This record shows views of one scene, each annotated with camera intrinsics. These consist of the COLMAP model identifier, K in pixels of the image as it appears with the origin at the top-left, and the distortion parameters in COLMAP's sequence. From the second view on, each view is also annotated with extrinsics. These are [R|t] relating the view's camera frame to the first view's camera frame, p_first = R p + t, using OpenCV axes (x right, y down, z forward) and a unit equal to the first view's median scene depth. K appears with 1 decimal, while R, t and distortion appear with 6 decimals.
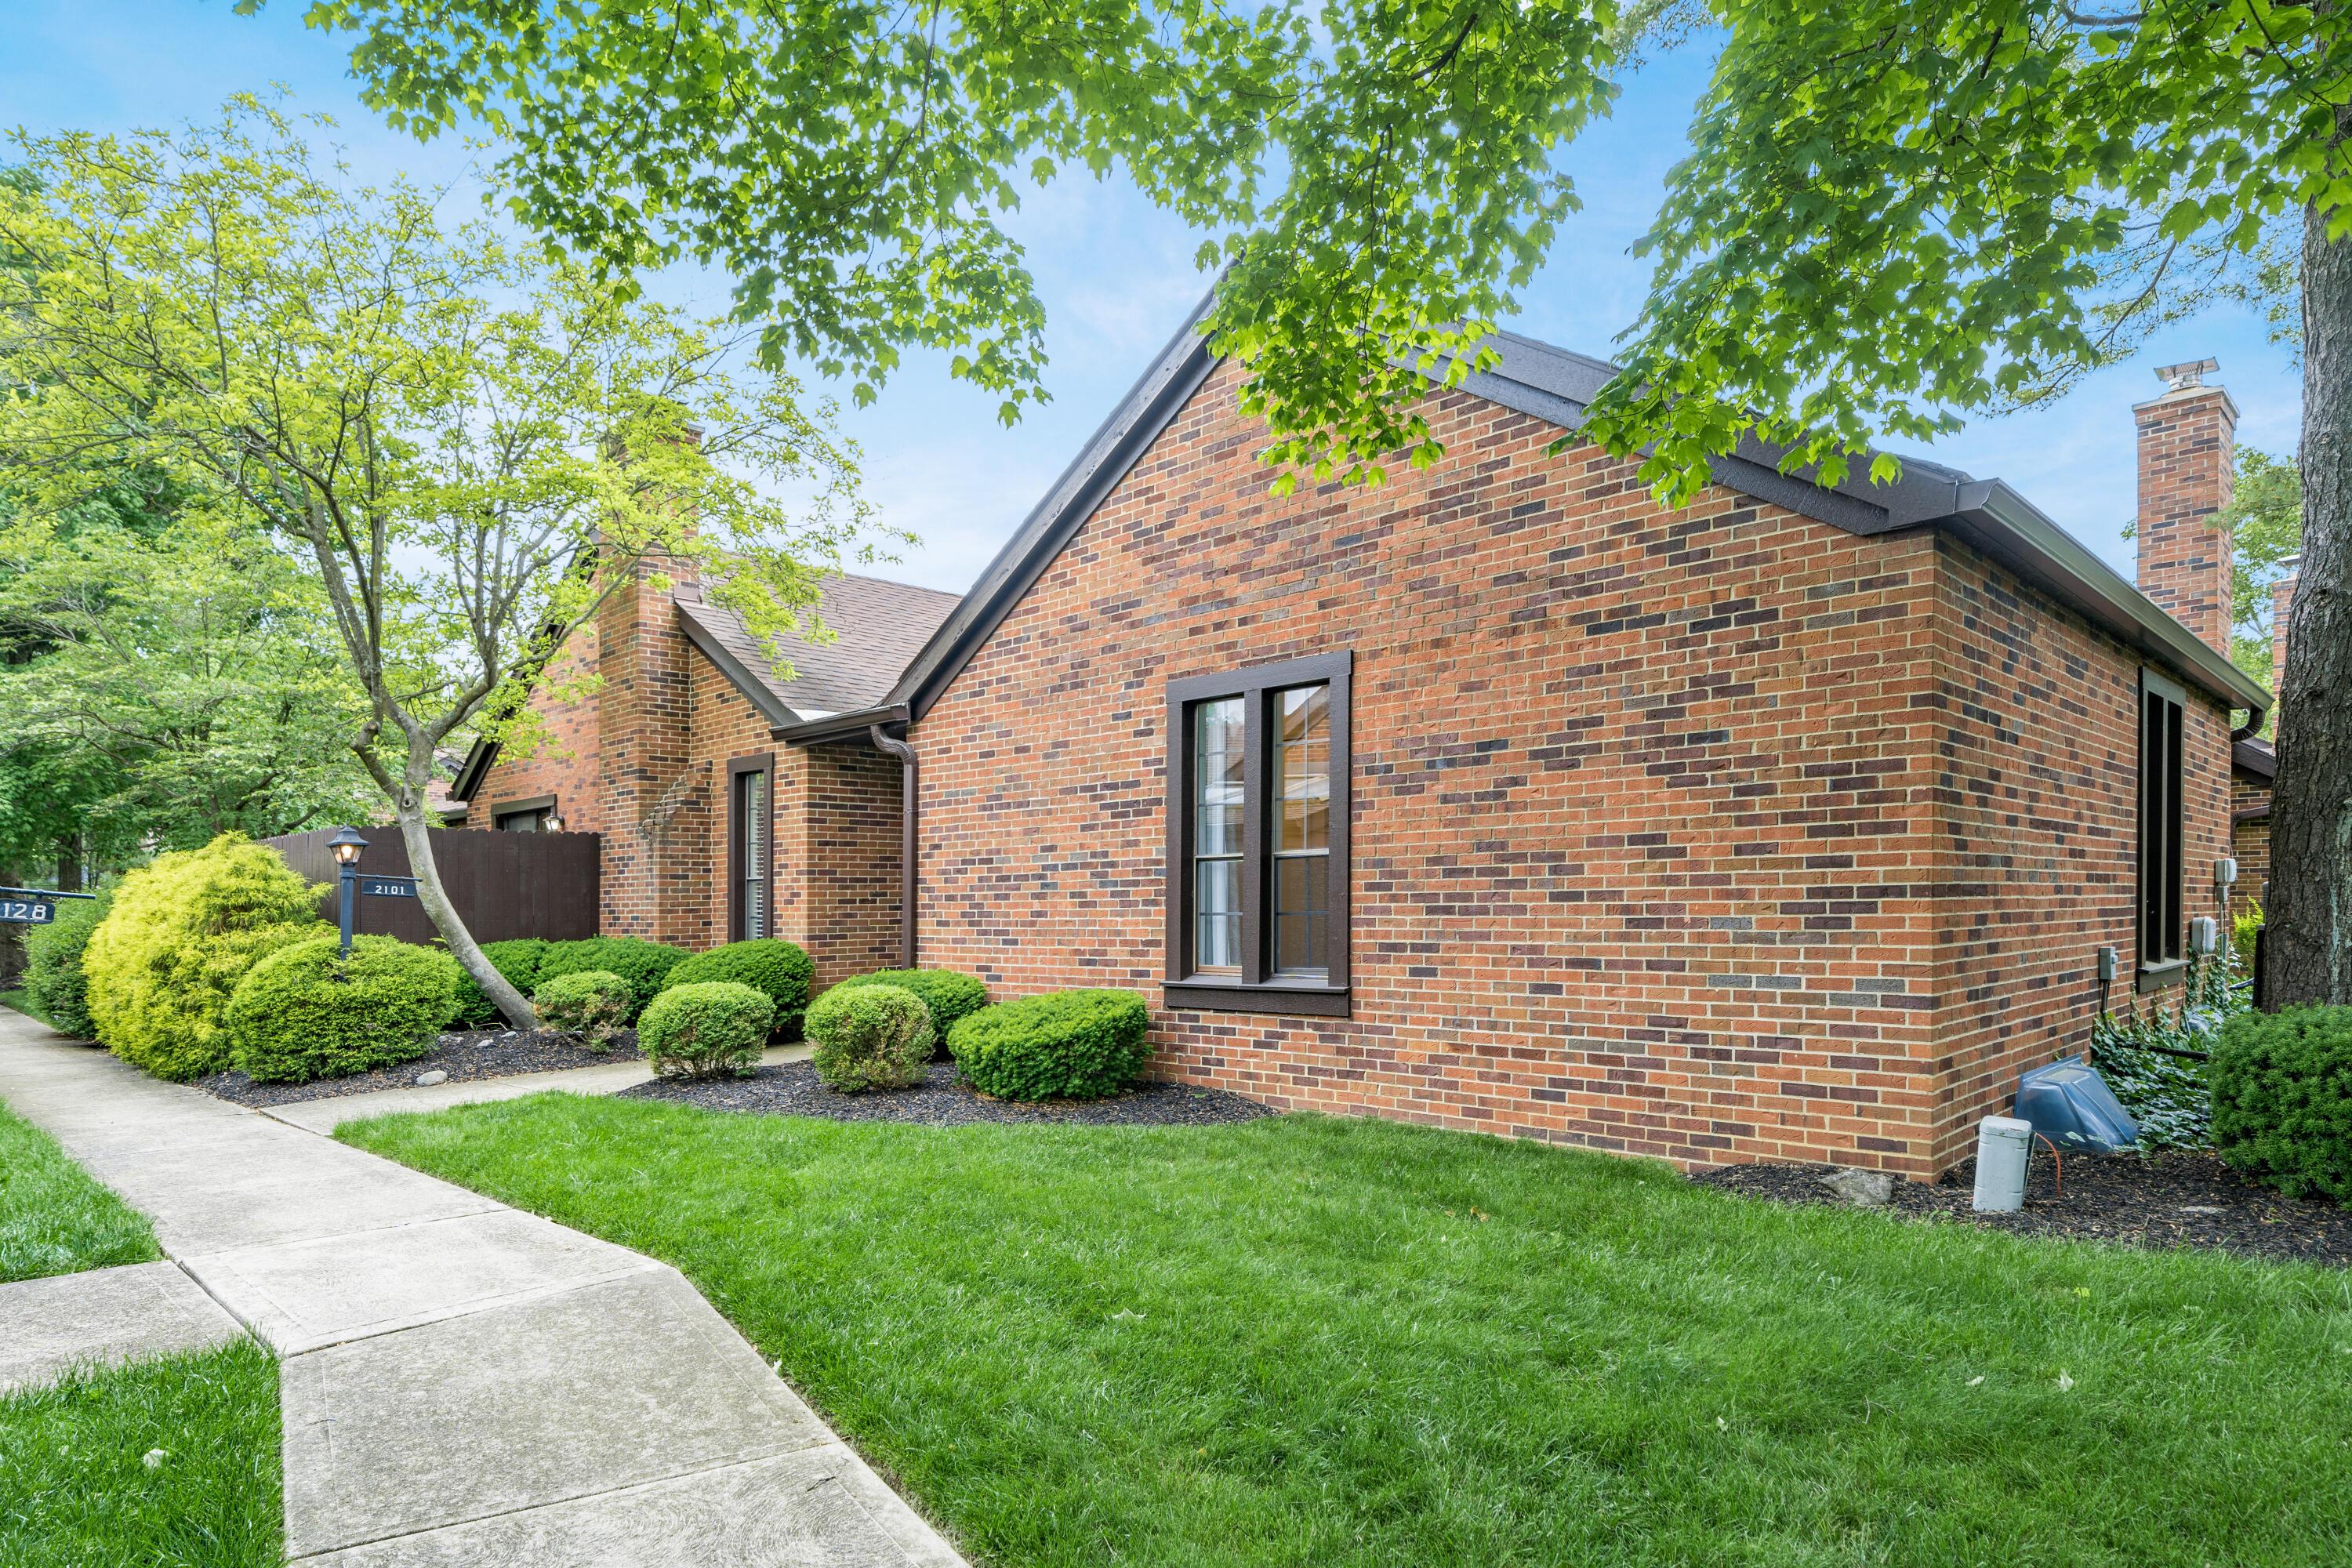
lens RADIAL K [[1347.1, 0, 1177.0], [0, 1347.1, 925.3], [0, 0, 1]] dist [0.001089, 0.000020]
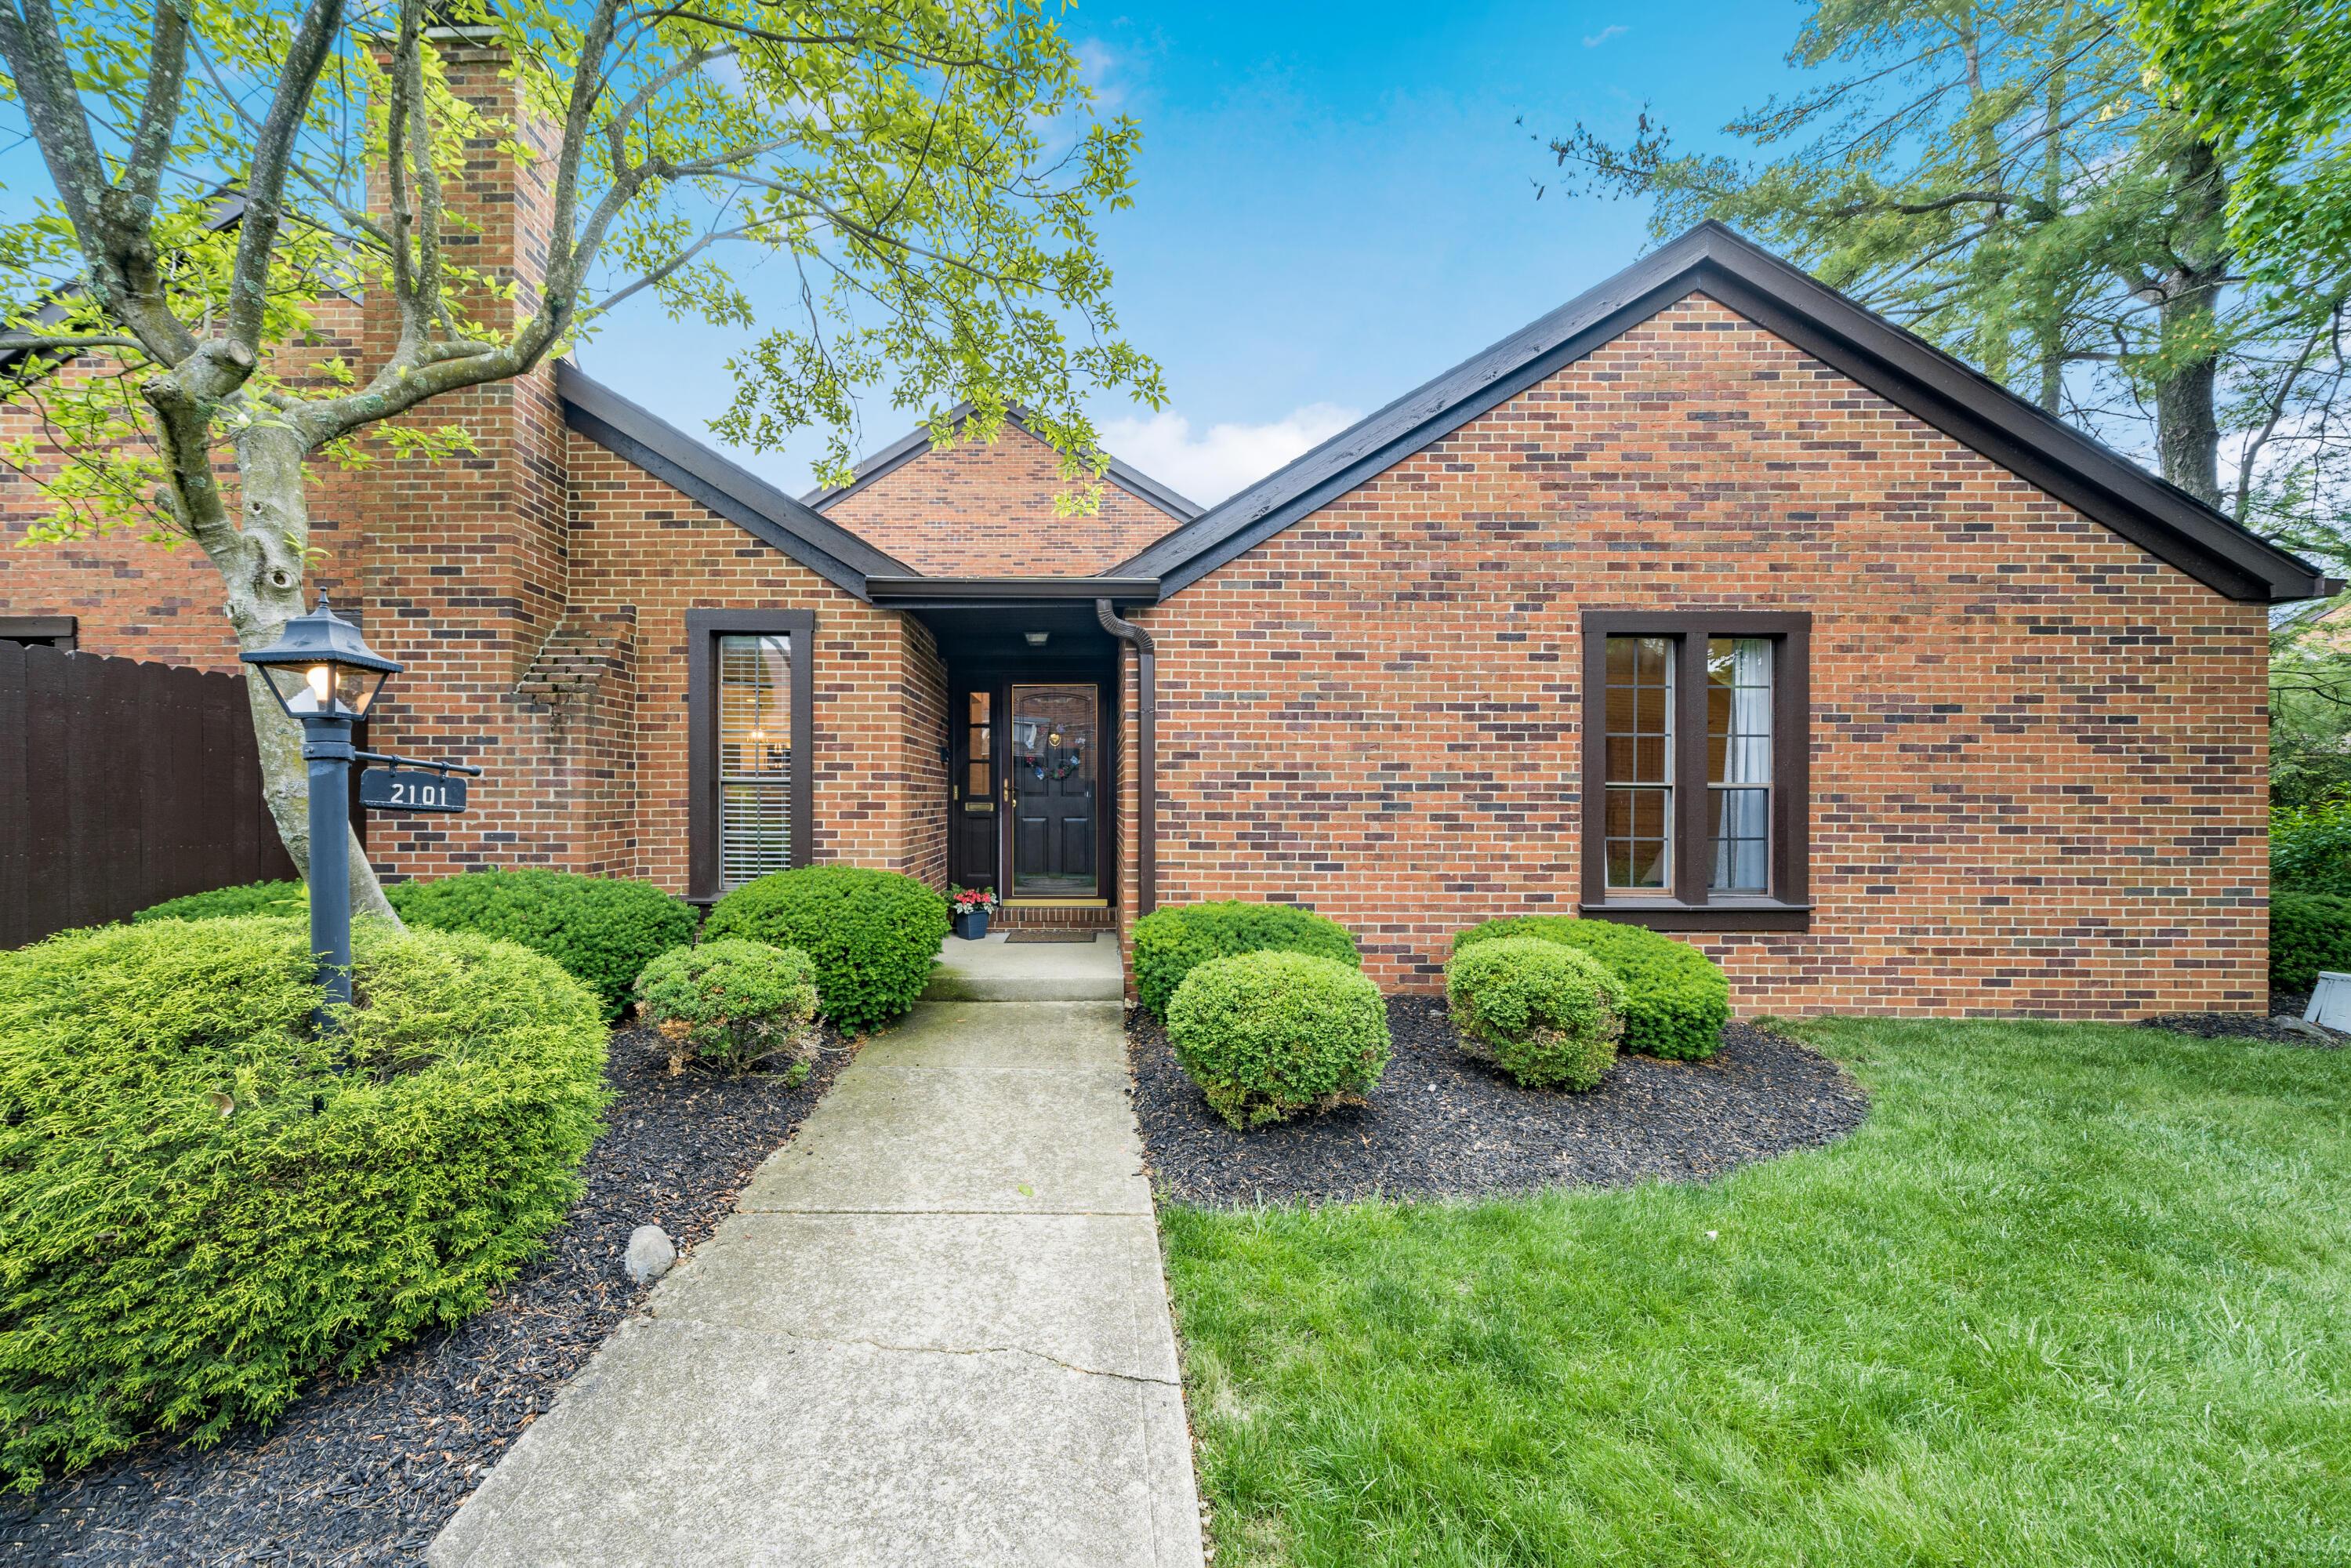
lens RADIAL K [[828.8, 0, 1175.6], [0, 828.8, 819.2], [0, 0, 1]] dist [-0.005905, -0.000007]
pose [[0.724430, -0.000431, 0.689349, -0.831049], [-0.004469, 0.999976, 0.005322, -0.031760], [-0.689334, -0.006937, 0.724410, 0.954199]]
